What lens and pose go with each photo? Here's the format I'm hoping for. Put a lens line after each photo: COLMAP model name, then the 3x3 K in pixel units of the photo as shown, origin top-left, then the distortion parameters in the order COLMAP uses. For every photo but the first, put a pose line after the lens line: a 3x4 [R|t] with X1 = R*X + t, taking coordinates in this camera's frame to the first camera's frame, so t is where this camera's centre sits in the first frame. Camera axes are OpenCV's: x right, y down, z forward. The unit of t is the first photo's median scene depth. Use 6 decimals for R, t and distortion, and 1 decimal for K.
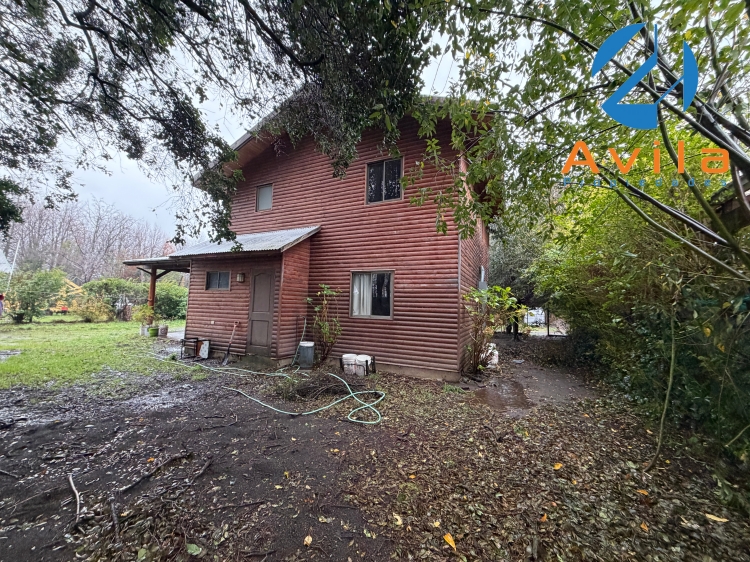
lens RADIAL K [[297.5, 0, 373.4], [0, 297.5, 283.0], [0, 0, 1]] dist [0.000444, -0.000106]
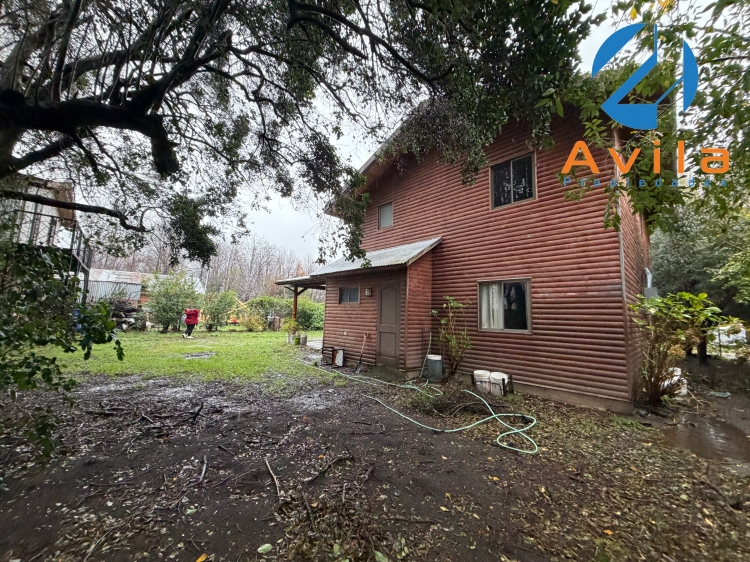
lens RADIAL K [[297.5, 0, 373.4], [0, 297.5, 283.0], [0, 0, 1]] dist [0.000444, -0.000106]
pose [[0.935374, -0.041282, -0.351242, -0.066503], [0.026238, 0.998527, -0.047487, 0.001440], [0.352685, 0.035203, 0.935080, 0.001919]]
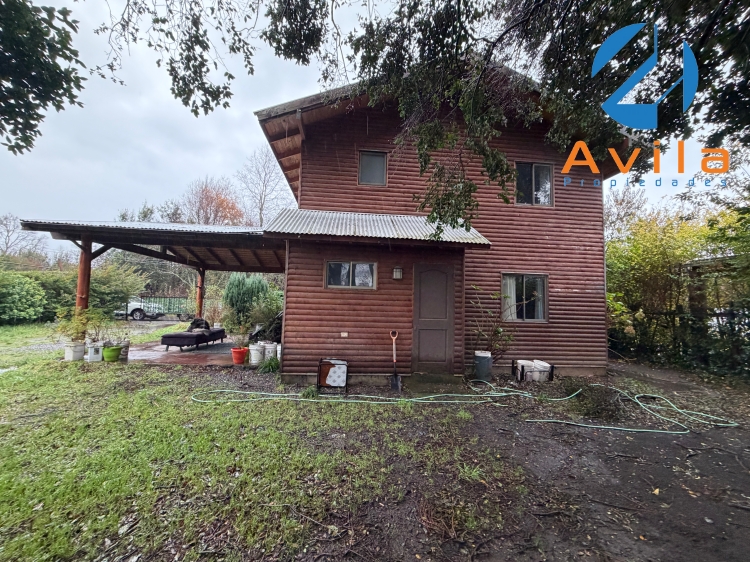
lens RADIAL K [[297.5, 0, 373.4], [0, 297.5, 283.0], [0, 0, 1]] dist [0.000444, -0.000106]
pose [[0.860323, 0.033040, 0.508678, -1.117033], [-0.045310, 0.998904, 0.011750, 0.000672], [-0.507732, -0.033157, 0.860877, 0.490732]]
